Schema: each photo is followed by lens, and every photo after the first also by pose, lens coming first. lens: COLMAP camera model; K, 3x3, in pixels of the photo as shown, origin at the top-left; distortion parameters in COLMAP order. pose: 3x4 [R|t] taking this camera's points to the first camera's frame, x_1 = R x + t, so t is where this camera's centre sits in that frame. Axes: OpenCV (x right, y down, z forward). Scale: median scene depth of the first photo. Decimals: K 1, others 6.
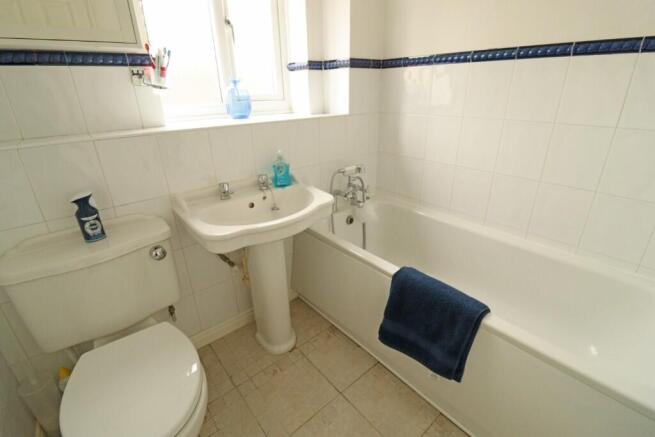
lens RADIAL K [[308.3, 0, 326.5], [0, 308.3, 218.0], [0, 0, 1]] dist [-0.012895, -0.004850]
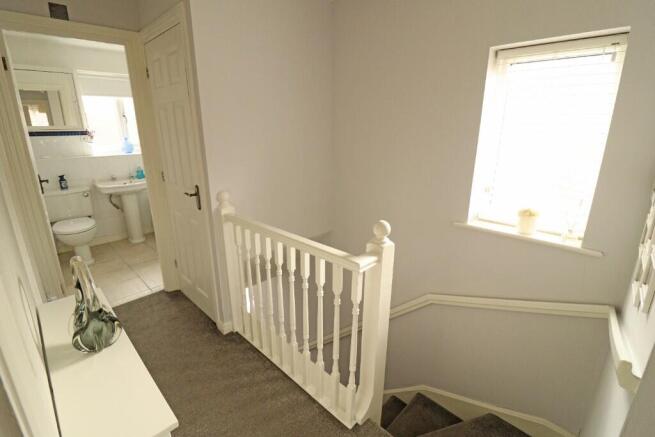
lens RADIAL K [[308.3, 0, 327.3], [0, 308.3, 218.7], [0, 0, 1]] dist [-0.012895, -0.004850]
pose [[0.995864, -0.003722, 0.090782, 1.240368], [0.013290, 0.994381, -0.105021, 0.549404], [-0.089881, 0.105793, 0.990318, -1.737485]]
